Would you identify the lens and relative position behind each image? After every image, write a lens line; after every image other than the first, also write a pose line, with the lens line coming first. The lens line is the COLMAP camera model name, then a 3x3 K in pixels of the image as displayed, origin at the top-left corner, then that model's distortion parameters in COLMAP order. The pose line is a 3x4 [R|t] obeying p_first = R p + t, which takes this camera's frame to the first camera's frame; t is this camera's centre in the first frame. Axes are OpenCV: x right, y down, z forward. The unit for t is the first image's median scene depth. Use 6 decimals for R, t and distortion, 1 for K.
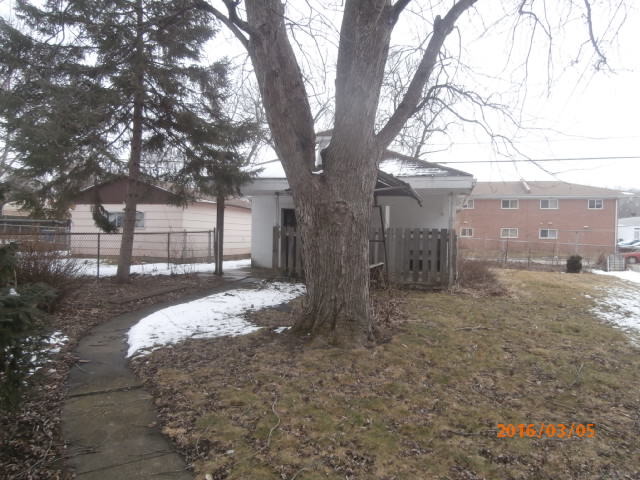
lens RADIAL K [[473.0, 0, 320.0], [0, 473.0, 240.0], [0, 0, 1]] dist [-0.002686, 0.008308]
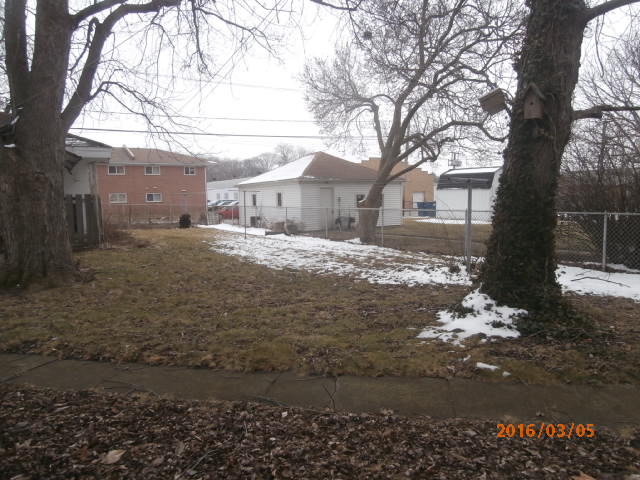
lens RADIAL K [[473.0, 0, 320.0], [0, 473.0, 240.0], [0, 0, 1]] dist [-0.002686, 0.008308]
pose [[0.693802, -0.092551, 0.714194, -0.207044], [0.039766, 0.995118, 0.090325, 0.006581], [-0.719067, -0.034267, 0.694095, -0.217130]]
